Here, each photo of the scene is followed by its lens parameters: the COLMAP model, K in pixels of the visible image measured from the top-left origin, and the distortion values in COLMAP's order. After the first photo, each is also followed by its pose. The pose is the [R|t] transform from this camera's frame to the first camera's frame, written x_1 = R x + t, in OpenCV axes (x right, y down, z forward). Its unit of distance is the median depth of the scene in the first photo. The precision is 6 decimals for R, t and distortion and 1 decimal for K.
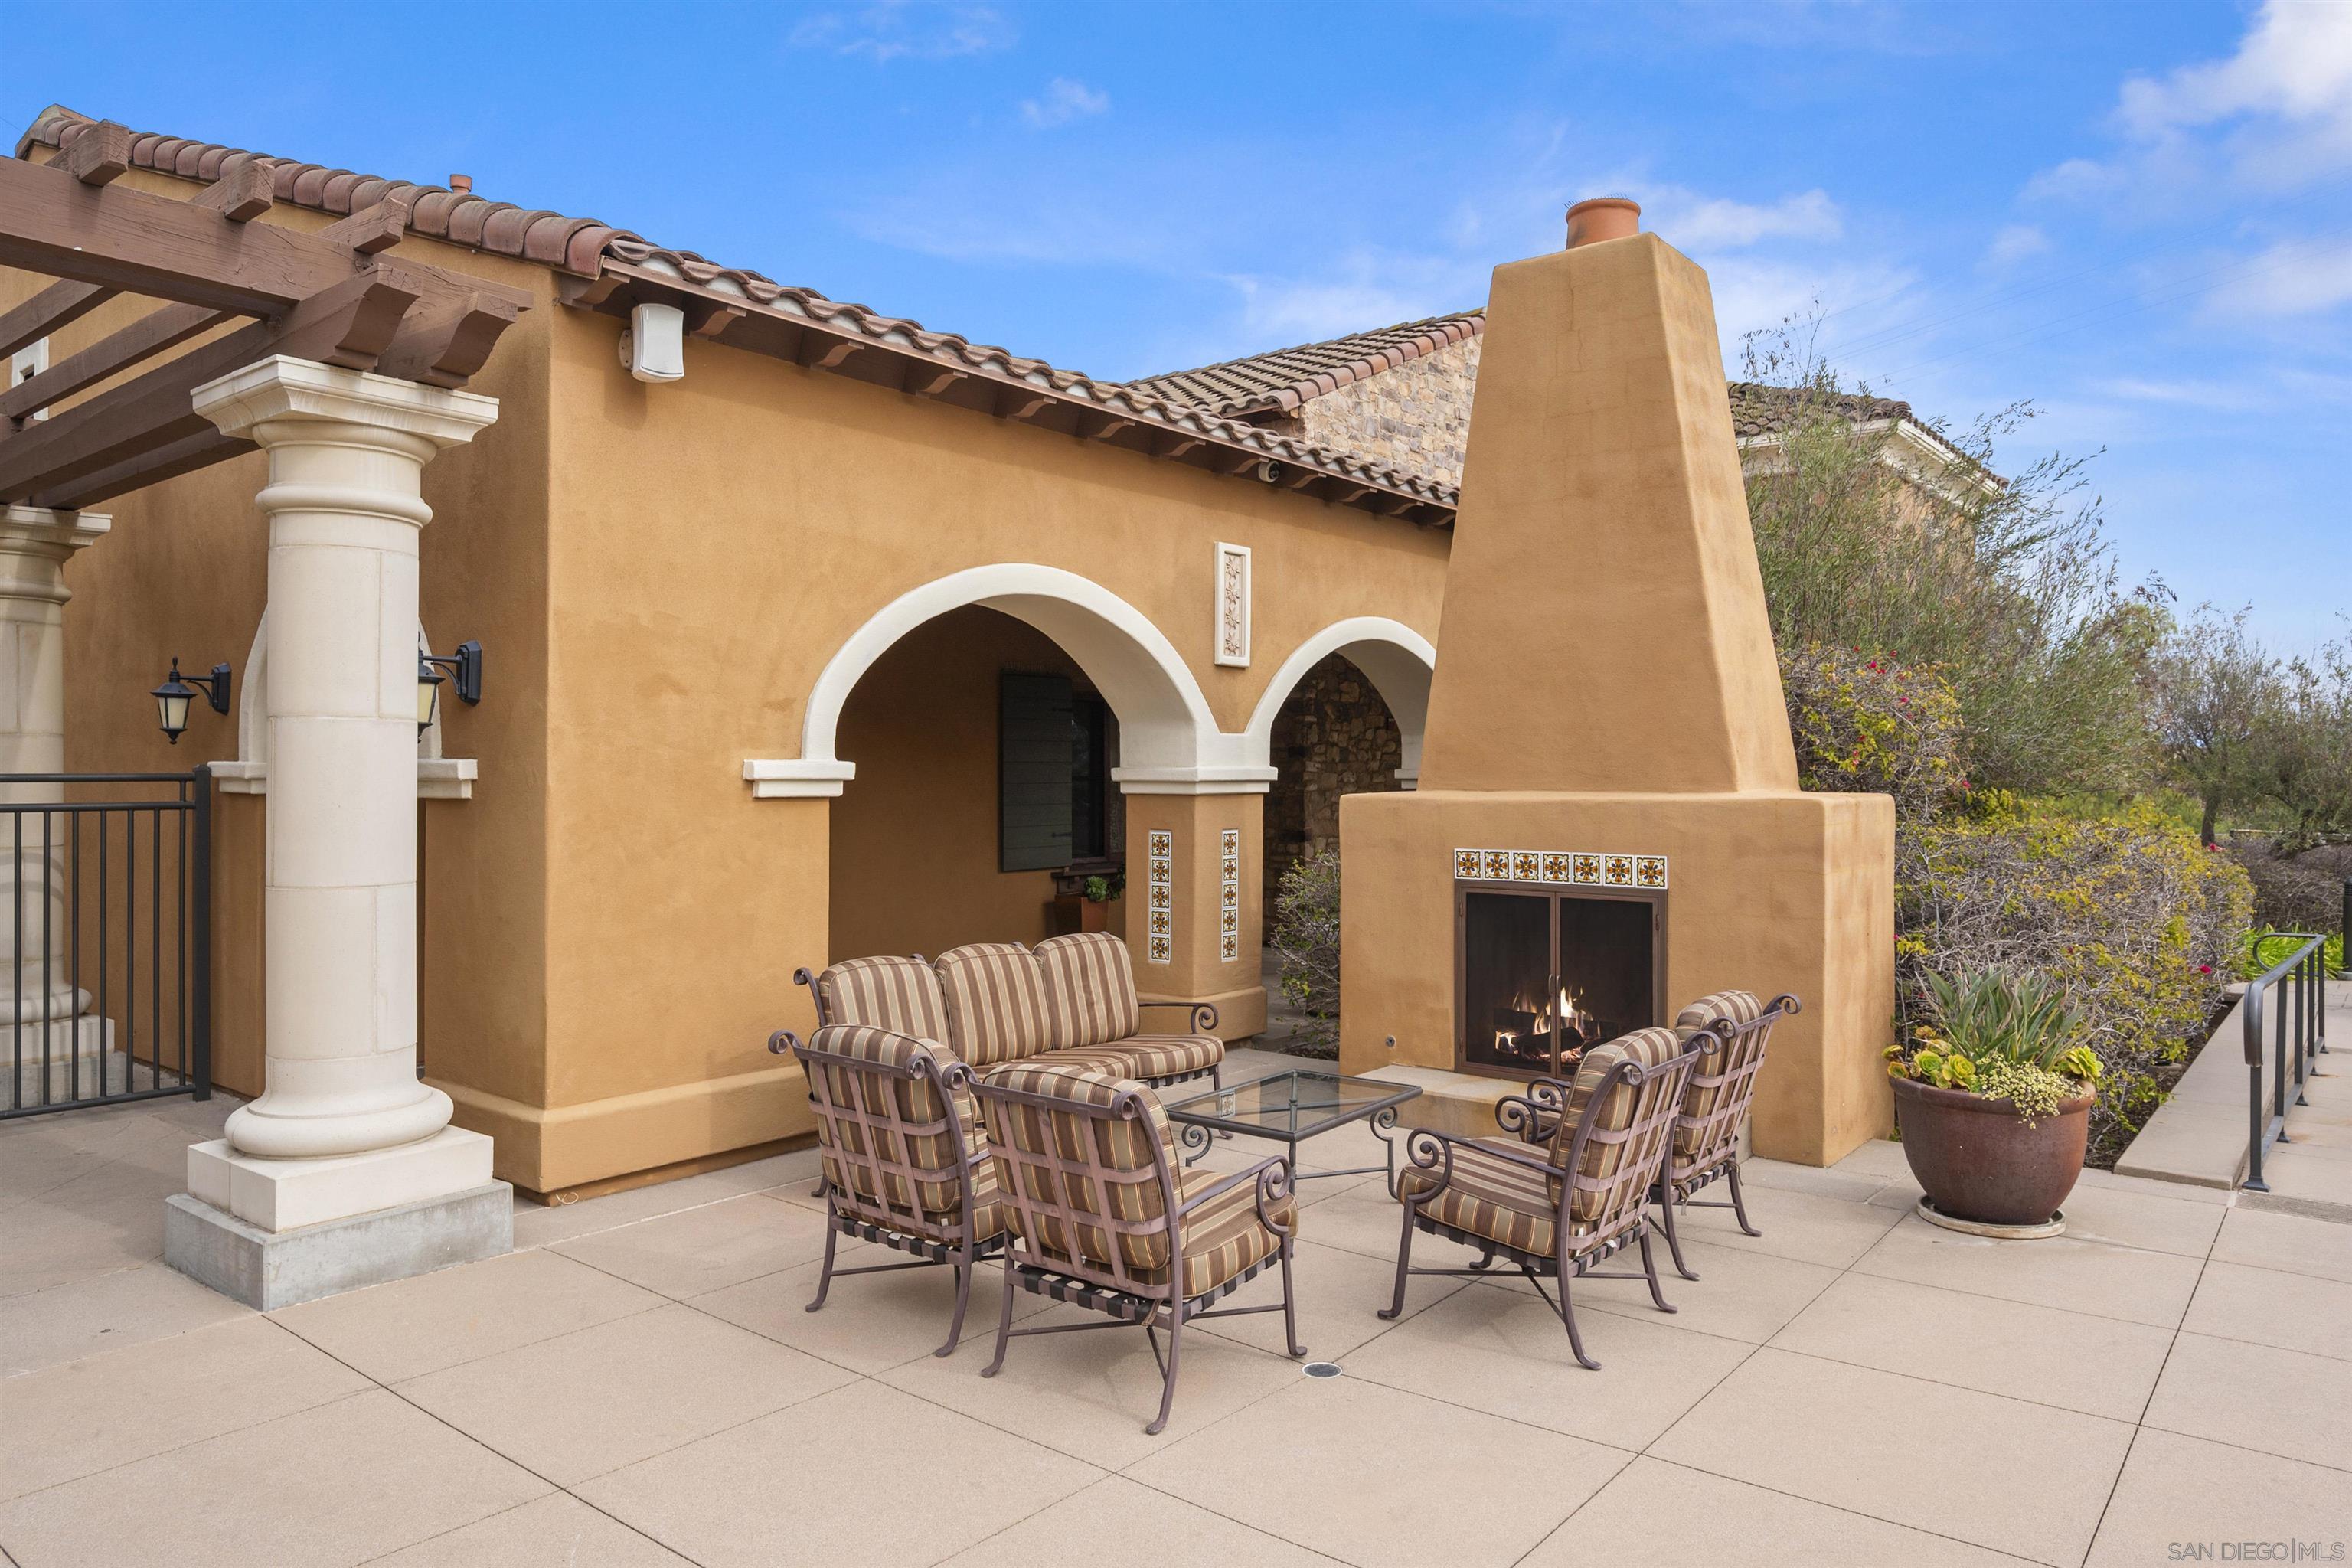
lens RADIAL K [[1521.6, 0, 1176.0], [0, 1521.6, 784.0], [0, 0, 1]] dist [-0.004180, -0.000430]
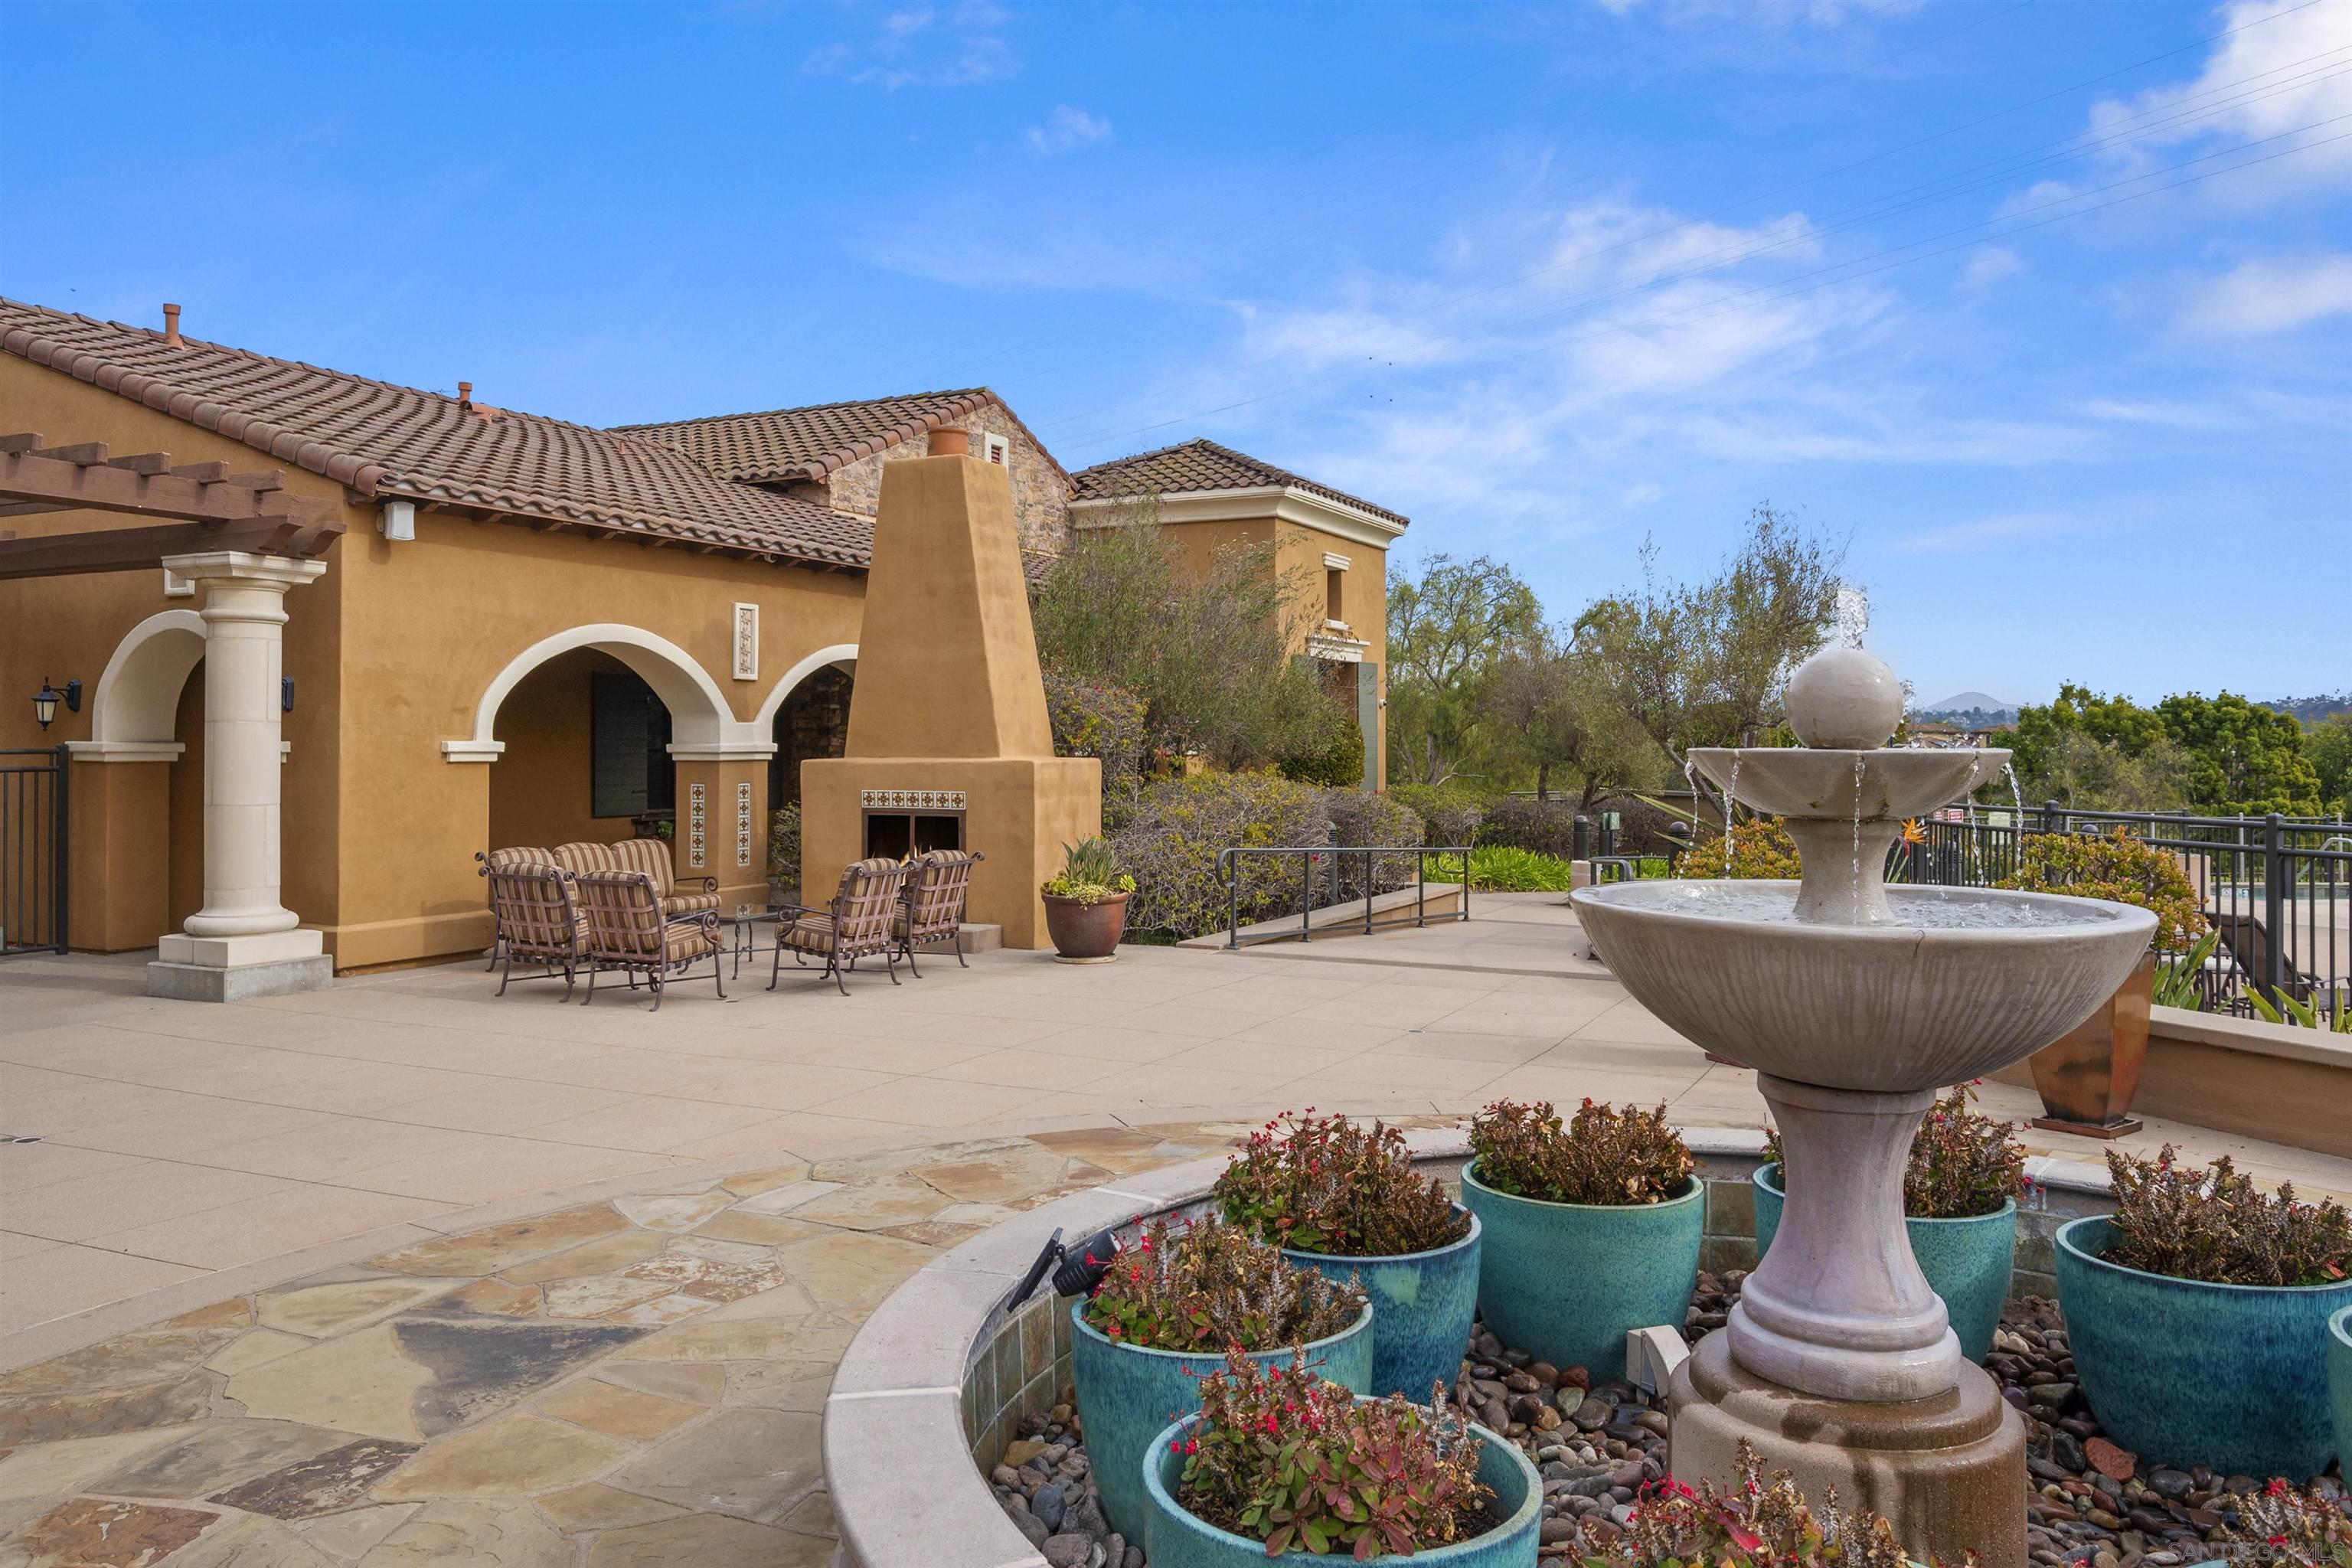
lens RADIAL K [[1689.2, 0, 1176.2], [0, 1689.2, 739.2], [0, 0, 1]] dist [0.000890, 0.001233]
pose [[0.977090, -0.000723, 0.212827, 0.136032], [0.002788, 0.999952, -0.009403, 0.002966], [-0.212810, 0.009781, 0.977045, -1.101527]]
